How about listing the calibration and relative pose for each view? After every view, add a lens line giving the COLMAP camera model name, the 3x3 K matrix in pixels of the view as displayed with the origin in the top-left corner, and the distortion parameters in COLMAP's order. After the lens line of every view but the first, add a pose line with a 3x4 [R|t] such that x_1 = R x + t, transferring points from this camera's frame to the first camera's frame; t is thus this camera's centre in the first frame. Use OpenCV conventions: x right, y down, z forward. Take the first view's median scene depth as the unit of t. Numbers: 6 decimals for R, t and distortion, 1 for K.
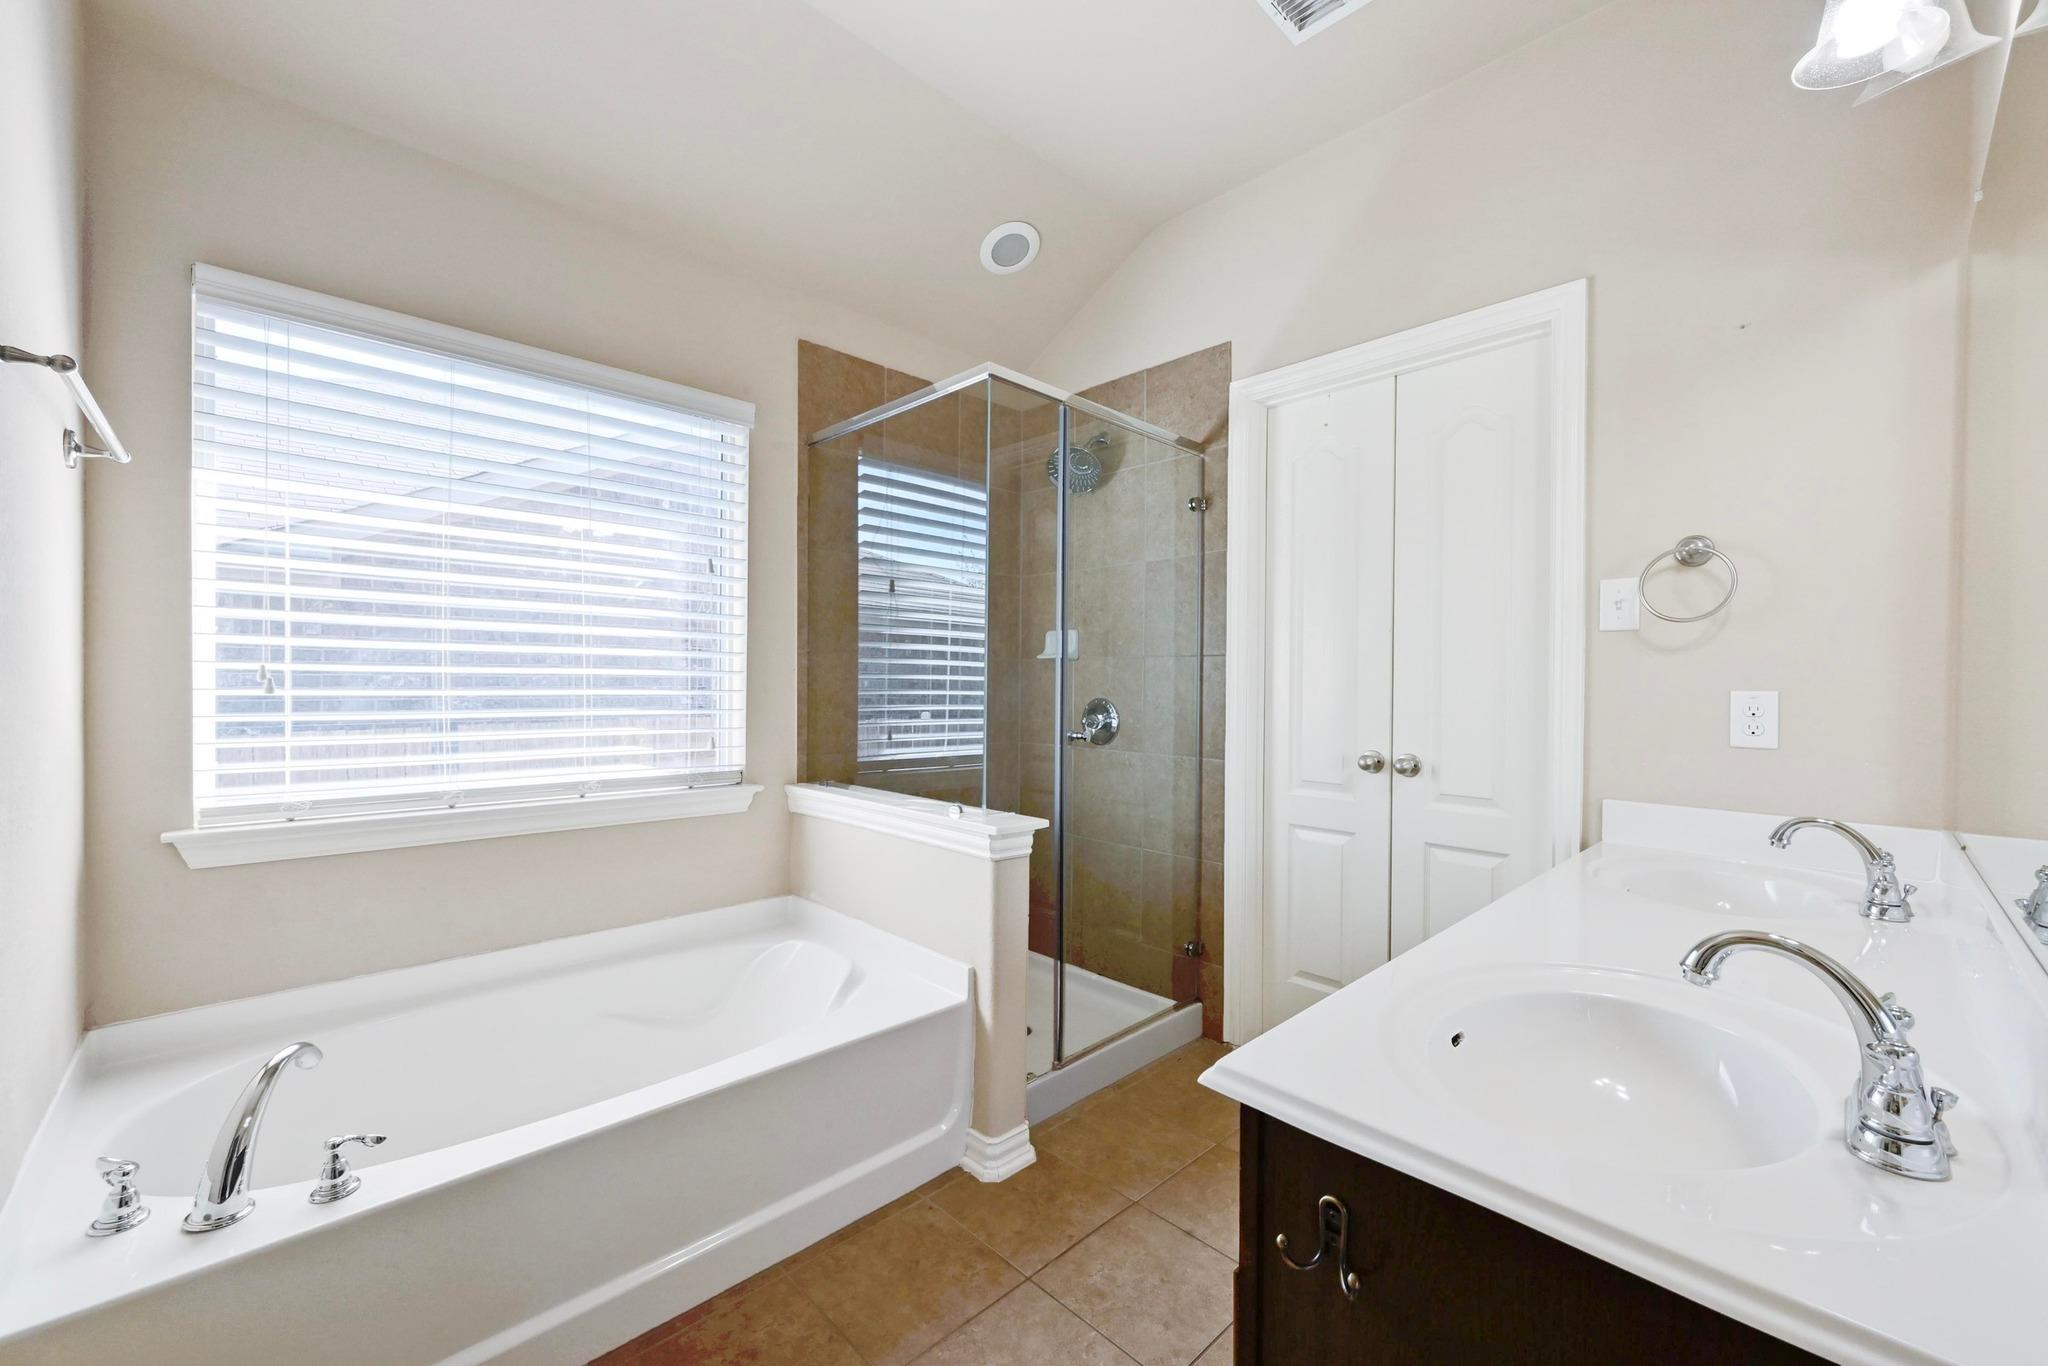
lens RADIAL K [[807.7, 0, 1018.6], [0, 807.7, 688.9], [0, 0, 1]] dist [-0.001722, 0.000403]
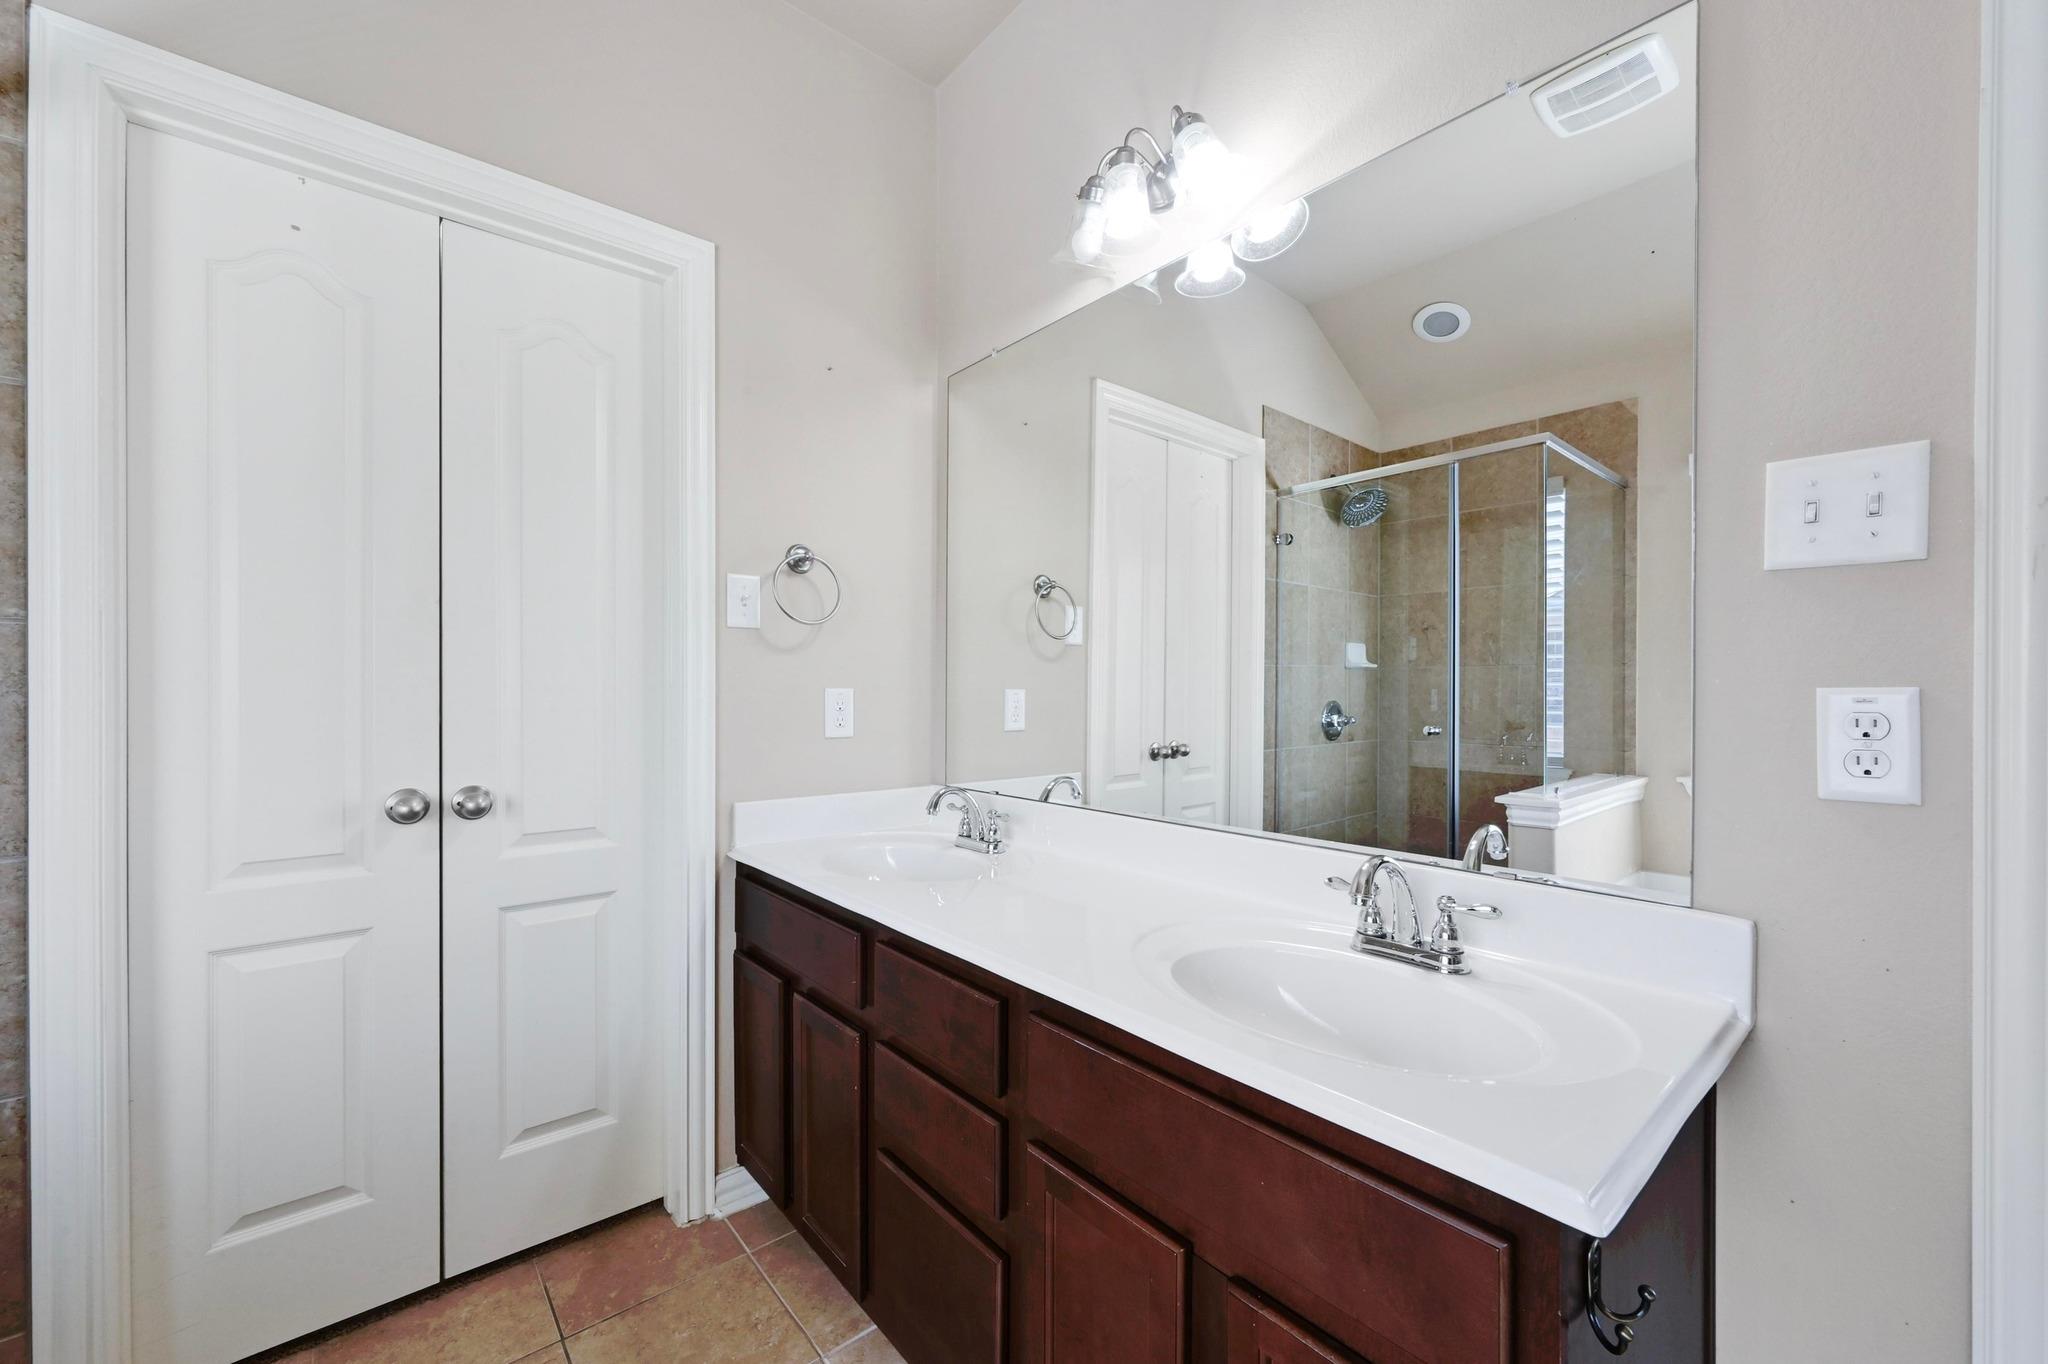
lens RADIAL K [[807.7, 0, 1019.2], [0, 807.7, 677.4], [0, 0, 1]] dist [-0.001722, 0.000403]
pose [[0.068751, -0.006640, 0.997612, -0.195615], [-0.001384, 0.999976, 0.006751, -0.019229], [-0.997633, -0.001845, 0.068740, 0.585974]]
